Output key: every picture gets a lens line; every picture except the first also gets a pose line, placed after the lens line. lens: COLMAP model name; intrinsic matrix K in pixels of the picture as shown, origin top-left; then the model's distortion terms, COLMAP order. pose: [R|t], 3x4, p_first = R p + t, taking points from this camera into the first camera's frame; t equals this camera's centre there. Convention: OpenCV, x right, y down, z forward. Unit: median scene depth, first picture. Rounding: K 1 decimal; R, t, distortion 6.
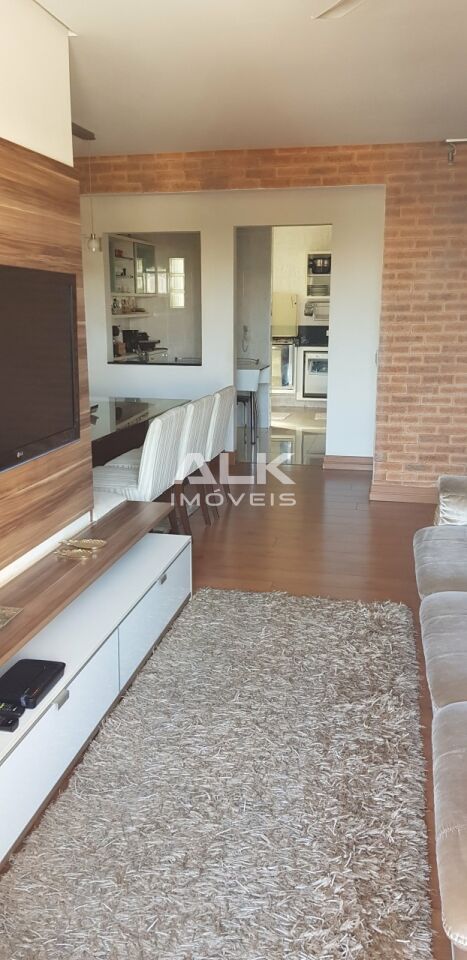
lens RADIAL K [[744.7, 0, 238.4], [0, 744.7, 467.5], [0, 0, 1]] dist [0.107952, -0.197641]
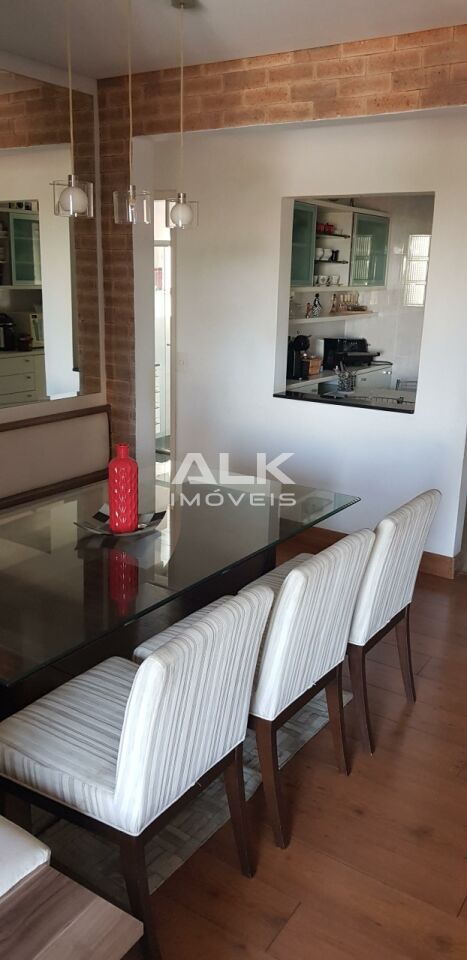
lens RADIAL K [[742.2, 0, 234.1], [0, 742.2, 469.5], [0, 0, 1]] dist [0.108672, -0.194723]
pose [[0.930224, 0.114921, -0.348535, 0.040572], [-0.102229, 0.993258, 0.054658, -0.137089], [0.352466, -0.015214, 0.935701, 0.468429]]
